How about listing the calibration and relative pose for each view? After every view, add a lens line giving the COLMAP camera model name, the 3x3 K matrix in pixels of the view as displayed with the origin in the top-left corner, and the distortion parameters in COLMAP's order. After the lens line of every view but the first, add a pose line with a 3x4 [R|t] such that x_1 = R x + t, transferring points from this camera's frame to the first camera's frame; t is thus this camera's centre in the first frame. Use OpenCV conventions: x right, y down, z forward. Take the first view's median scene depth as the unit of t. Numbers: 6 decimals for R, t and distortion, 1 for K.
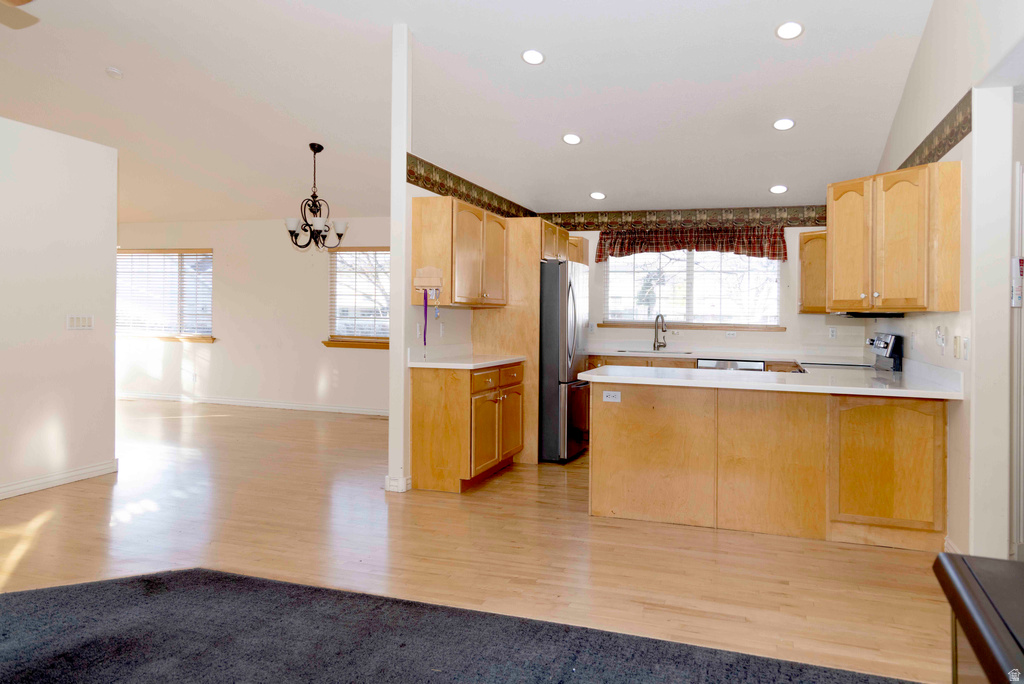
lens RADIAL K [[697.2, 0, 512.0], [0, 697.2, 342.0], [0, 0, 1]] dist [0.005029, 0.005967]
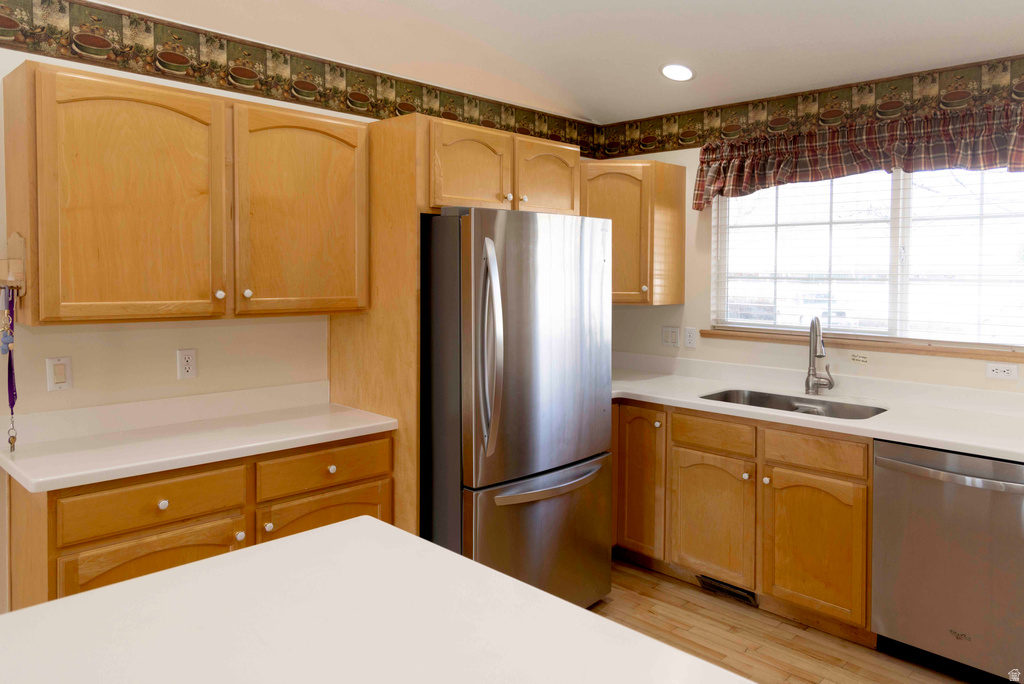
lens RADIAL K [[694.4, 0, 541.4], [0, 694.4, 312.4], [0, 0, 1]] dist [0.003655, 0.001274]
pose [[0.900893, 0.013902, -0.433819, 0.243032], [-0.009184, 0.999874, 0.012970, -0.046169], [0.433944, -0.007700, 0.900907, 0.505014]]
